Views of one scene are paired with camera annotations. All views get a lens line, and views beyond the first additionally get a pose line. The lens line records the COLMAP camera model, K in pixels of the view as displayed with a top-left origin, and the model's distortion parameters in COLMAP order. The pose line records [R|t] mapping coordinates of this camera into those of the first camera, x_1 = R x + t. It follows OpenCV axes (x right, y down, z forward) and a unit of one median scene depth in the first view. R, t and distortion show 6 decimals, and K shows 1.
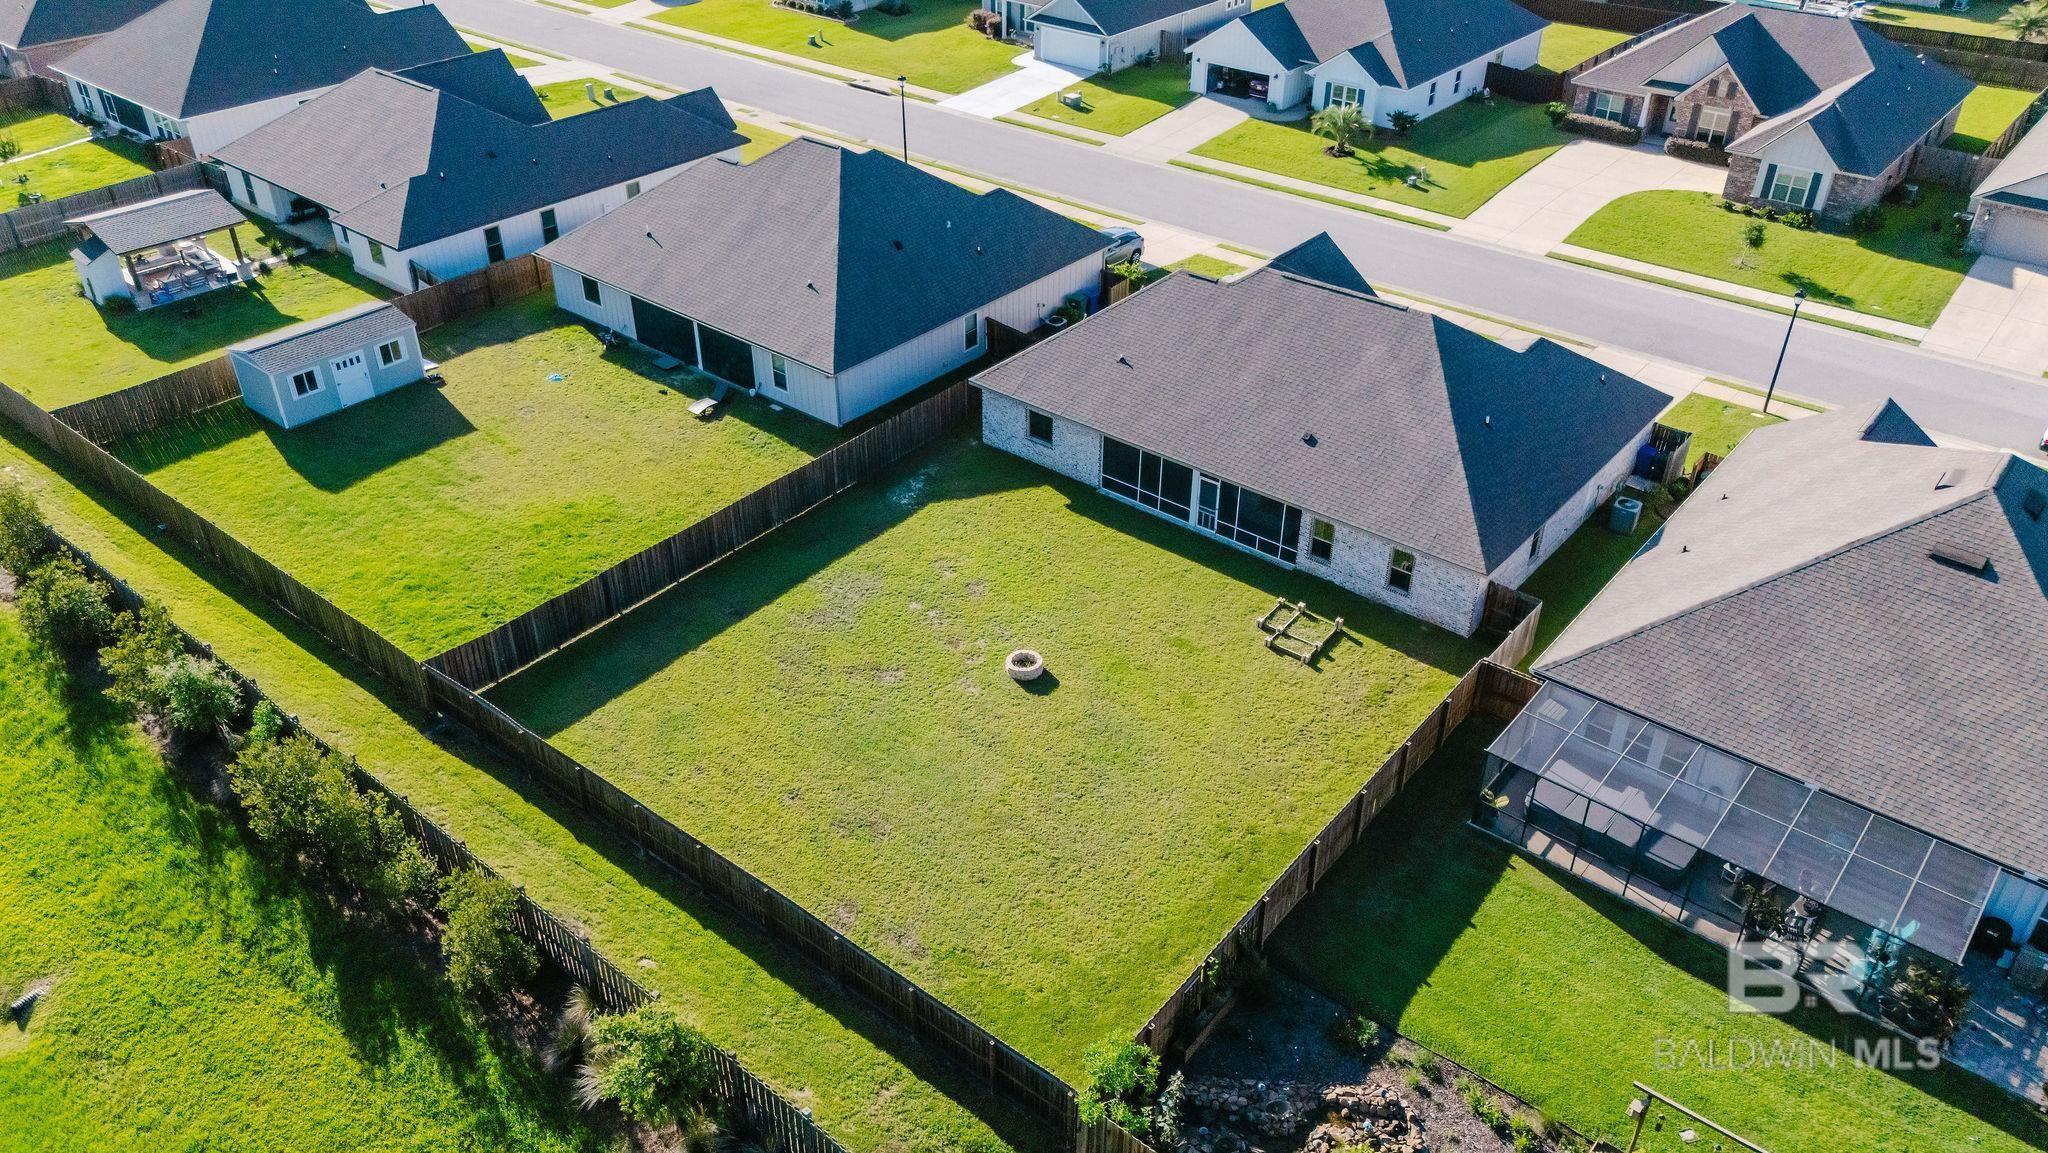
lens RADIAL K [[1499.8, 0, 1024.0], [0, 1499.8, 576.5], [0, 0, 1]] dist [0.069654, -0.064916]
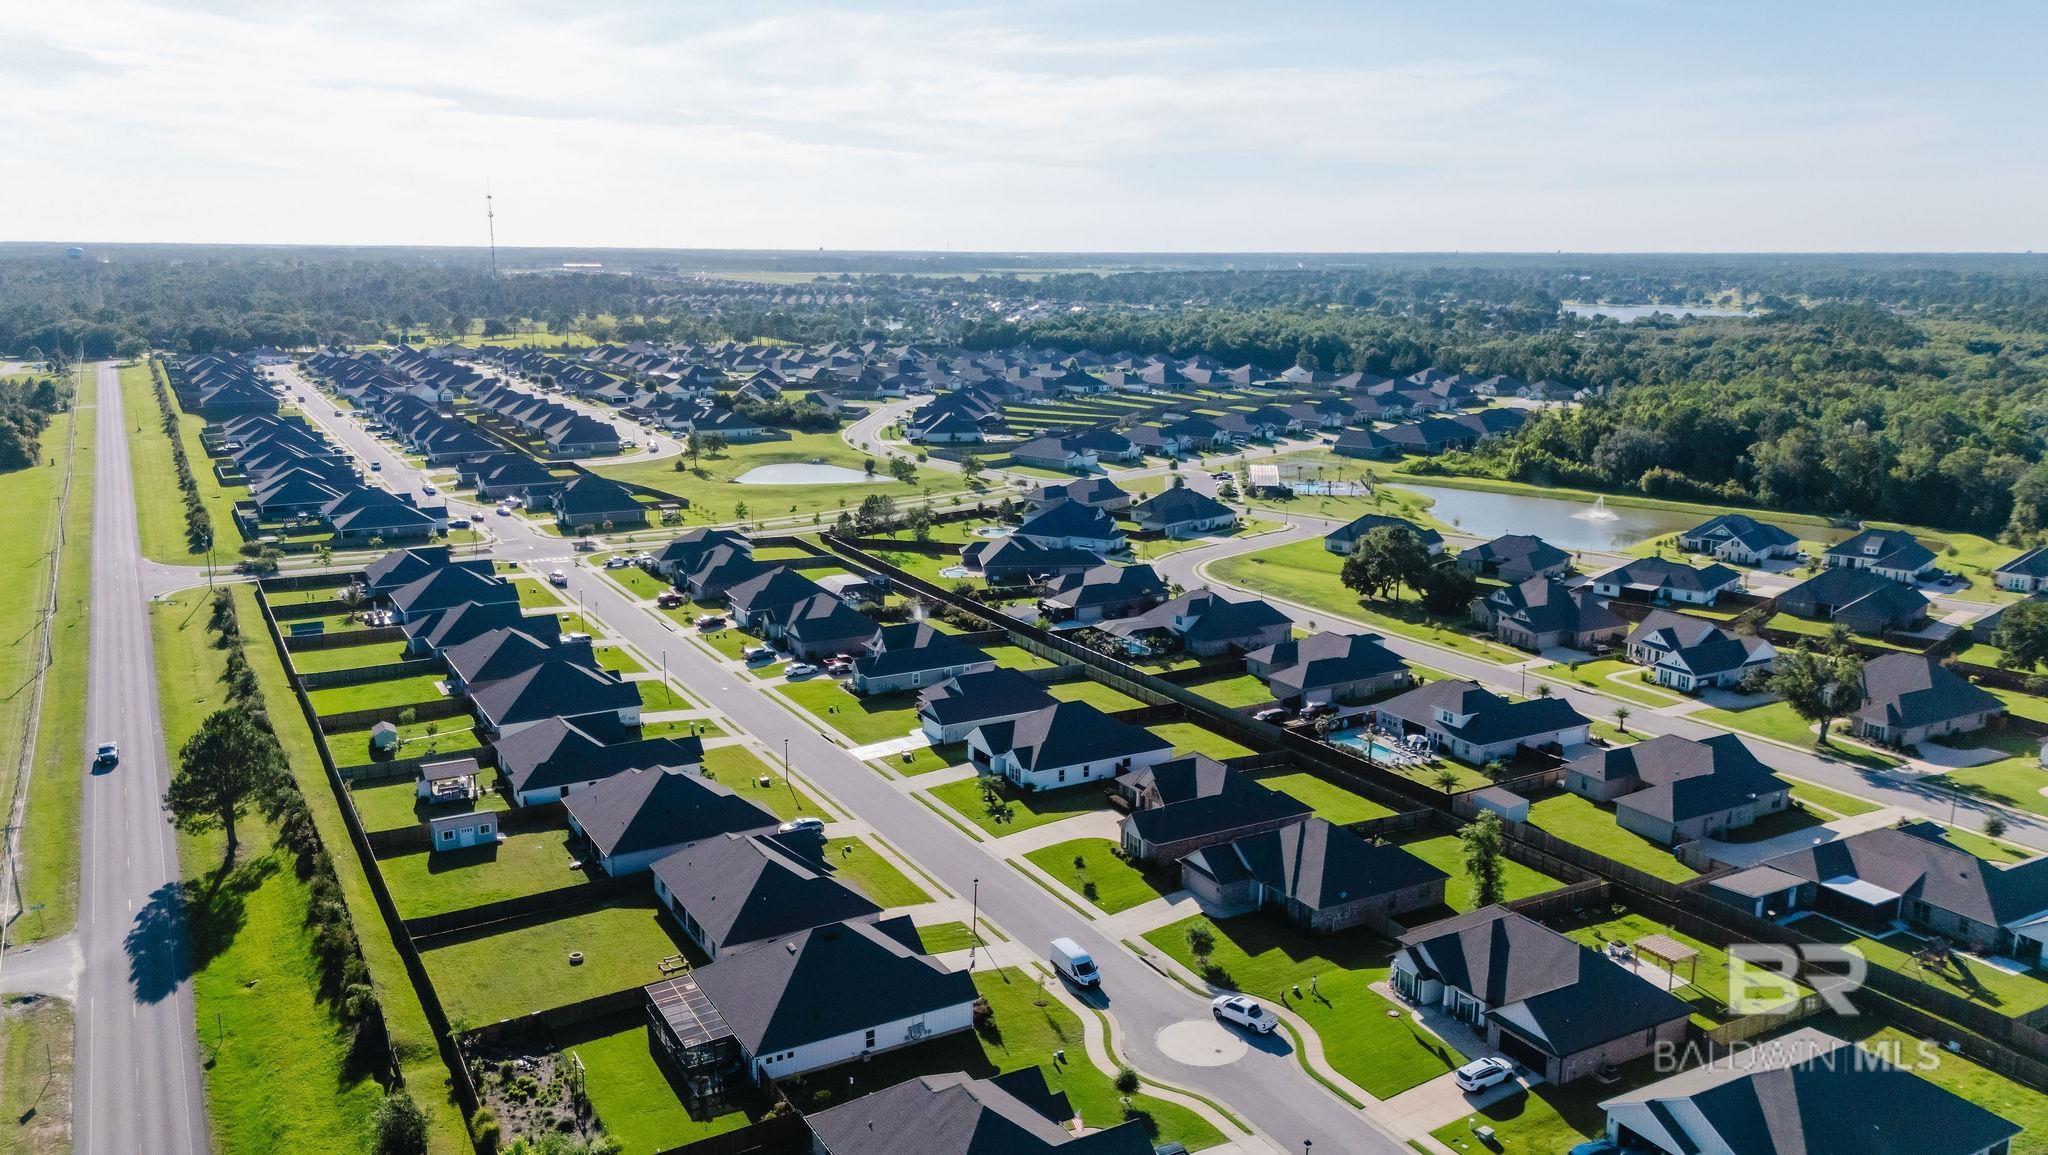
lens RADIAL K [[1499.8, 0, 1024.0], [0, 1499.8, 577.5], [0, 0, 1]] dist [0.069654, -0.064916]
pose [[0.935363, 0.073930, -0.345877, 1.098099], [-0.196020, 0.922343, -0.332955, 0.116995], [0.294402, 0.379233, 0.877217, -0.985929]]
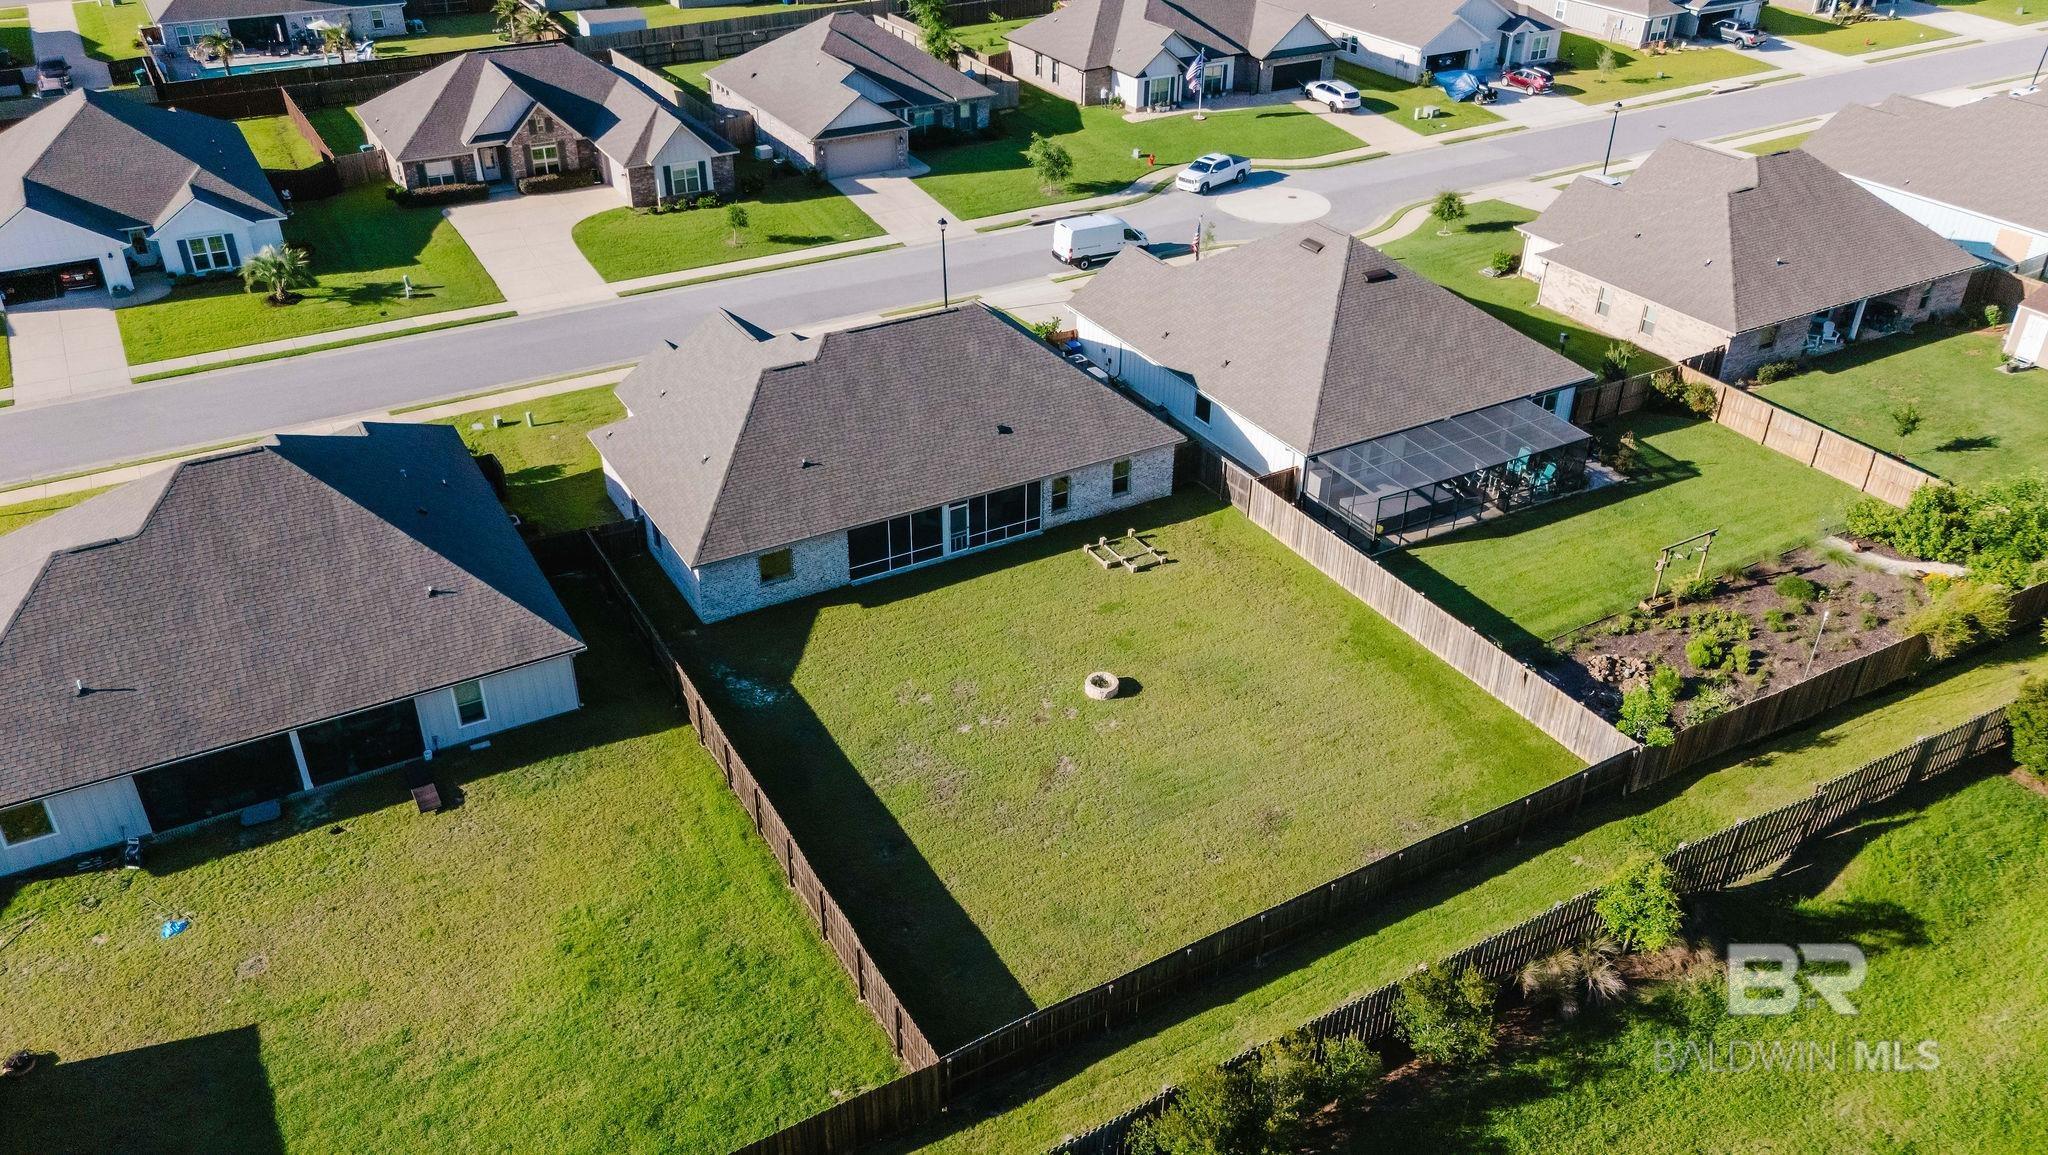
lens RADIAL K [[1548.2, 0, 1024.0], [0, 1548.2, 577.5], [0, 0, 1]] dist [0.060829, -0.041750]
pose [[0.356169, -0.490896, 0.795088, -0.556595], [0.512741, 0.814018, 0.272896, -0.217028], [-0.781179, 0.310477, 0.541630, 0.259320]]
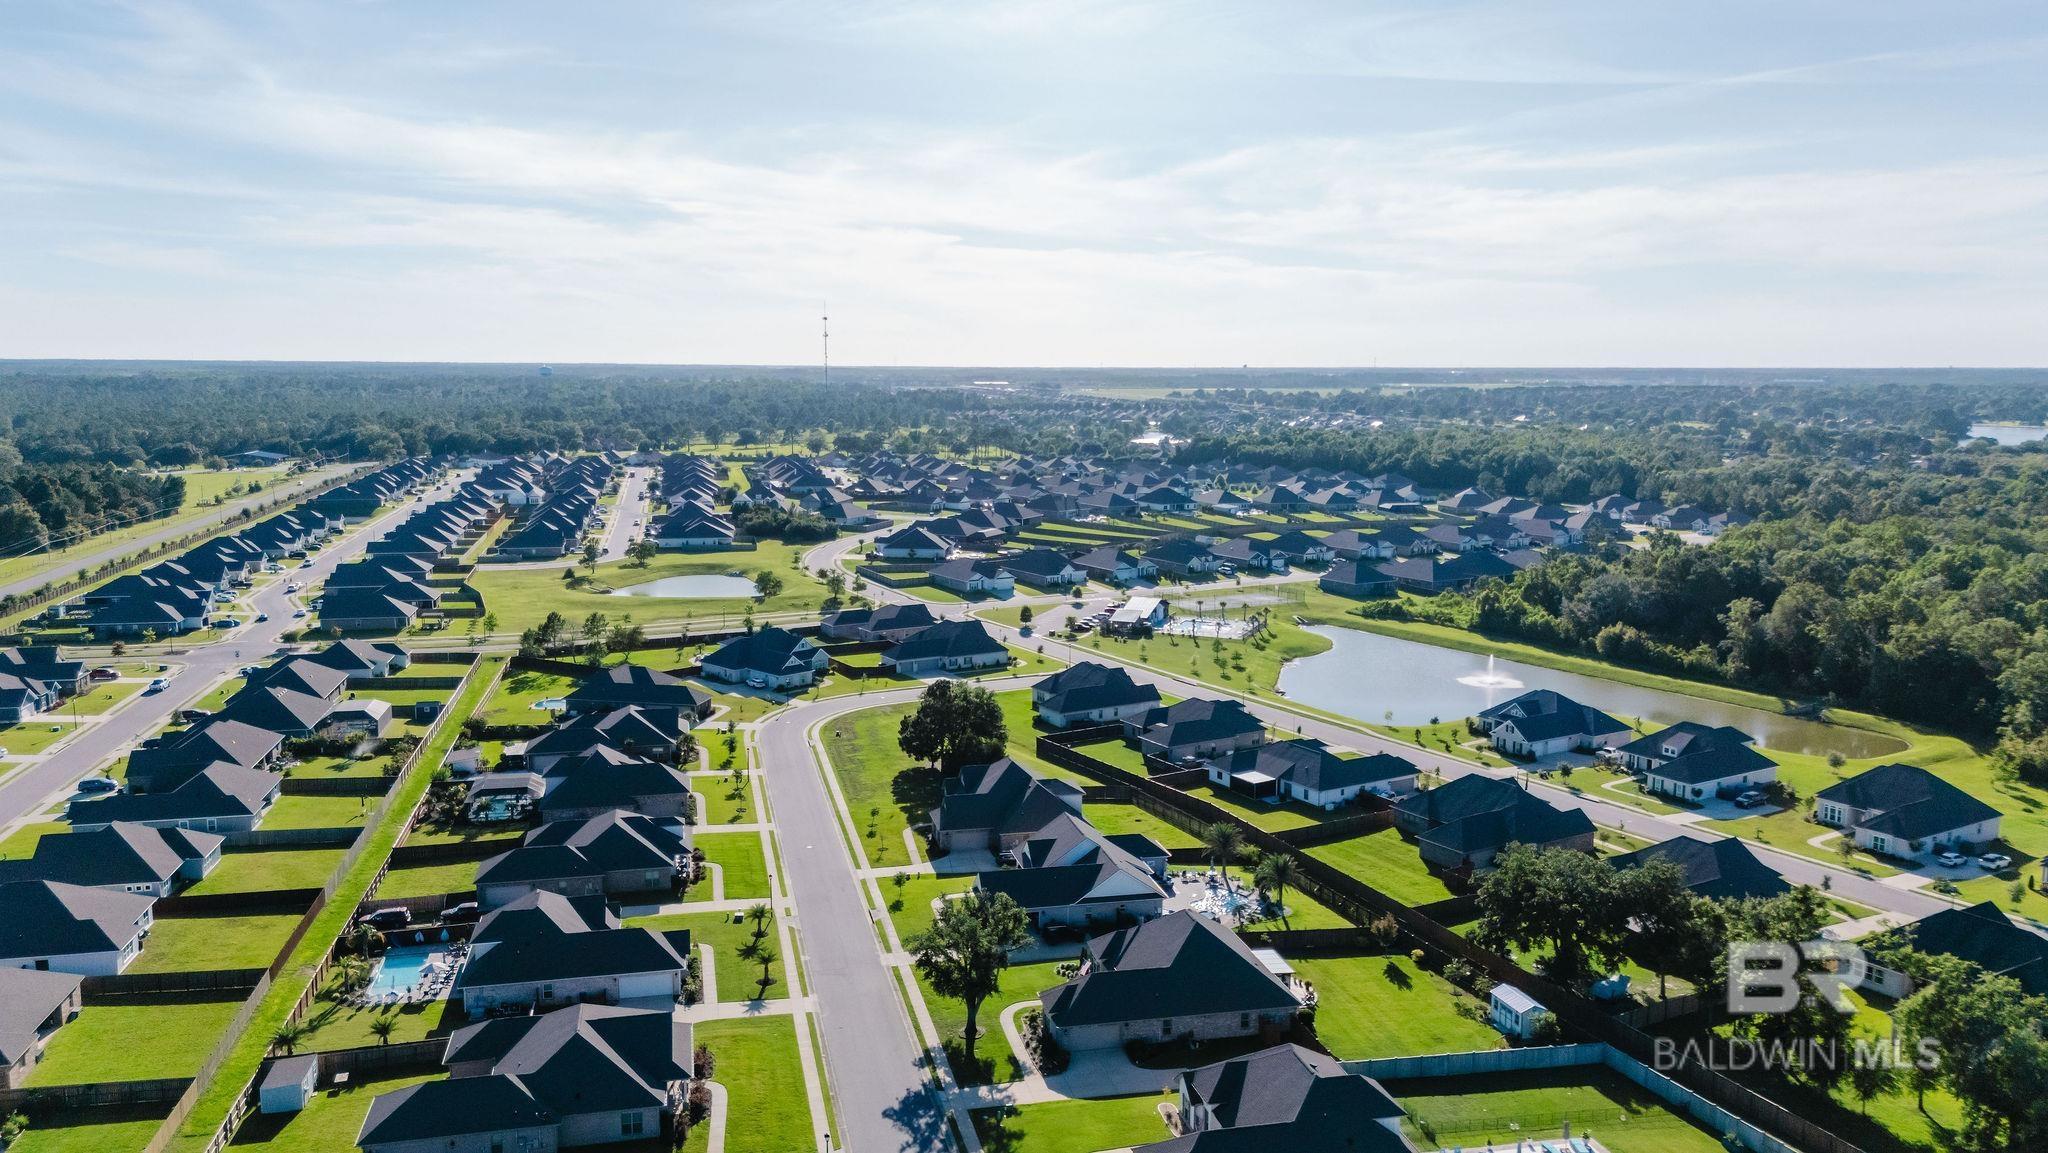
lens RADIAL K [[1499.8, 0, 1024.0], [0, 1499.8, 576.5], [0, 0, 1]] dist [0.069654, -0.064916]
pose [[0.793088, 0.081684, -0.603605, 2.538661], [-0.337886, 0.883518, -0.324391, -0.654236], [0.506799, 0.461220, 0.728307, 0.257827]]
